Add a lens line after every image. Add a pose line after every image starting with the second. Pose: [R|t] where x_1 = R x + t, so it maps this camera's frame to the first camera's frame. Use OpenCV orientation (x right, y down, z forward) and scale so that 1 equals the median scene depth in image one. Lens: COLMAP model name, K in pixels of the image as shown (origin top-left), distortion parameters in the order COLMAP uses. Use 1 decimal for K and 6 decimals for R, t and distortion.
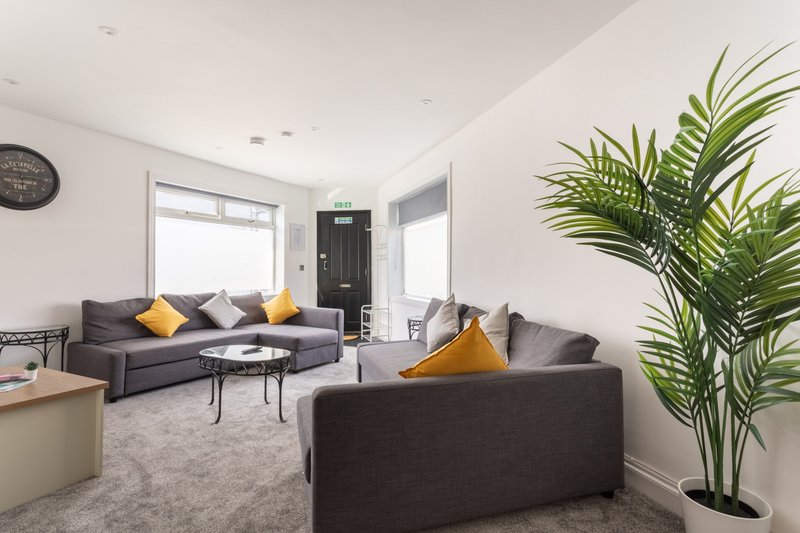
lens RADIAL K [[392.1, 0, 400.7], [0, 392.1, 263.0], [0, 0, 1]] dist [0.005306, 0.000987]
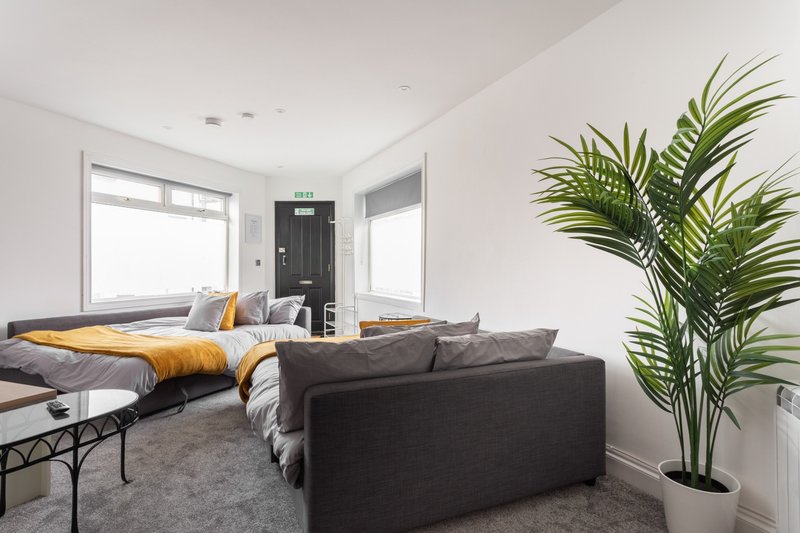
lens RADIAL K [[417.6, 0, 405.9], [0, 417.6, 264.7], [0, 0, 1]] dist [-0.009326, 0.008802]
pose [[0.993152, 0.003691, 0.116773, -0.047427], [-0.005333, 0.999891, 0.013755, 0.003420], [-0.116710, -0.014283, 0.993063, -0.010399]]
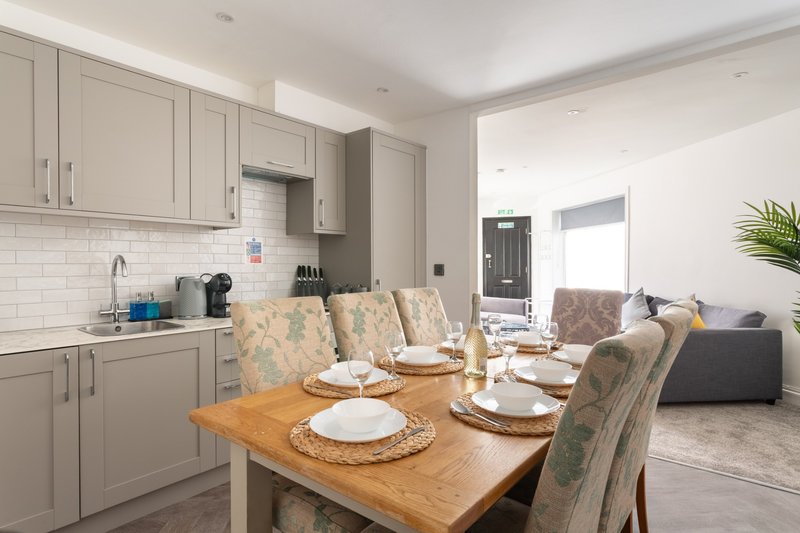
lens RADIAL K [[435.5, 0, 394.1], [0, 435.5, 268.6], [0, 0, 1]] dist [-0.013774, 0.002961]
pose [[0.976727, -0.001722, -0.214481, -0.394000], [0.008060, 0.999556, 0.028677, -0.039502], [0.214336, -0.029738, 0.976307, -0.683552]]
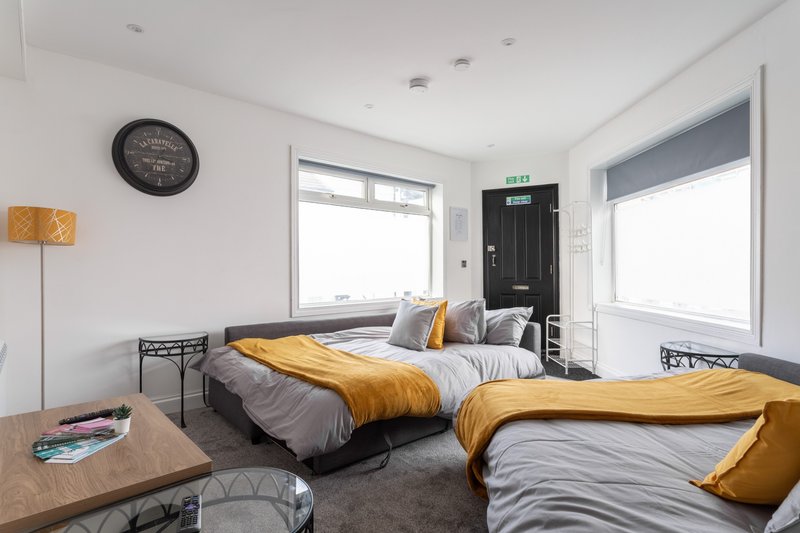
lens RADIAL K [[417.6, 0, 394.6], [0, 417.6, 266.2], [0, 0, 1]] dist [-0.009326, 0.008802]
pose [[0.937386, -0.002865, -0.348279, -0.185173], [0.007815, 0.999887, 0.012809, 0.010642], [0.348203, -0.014729, 0.937303, 0.348534]]
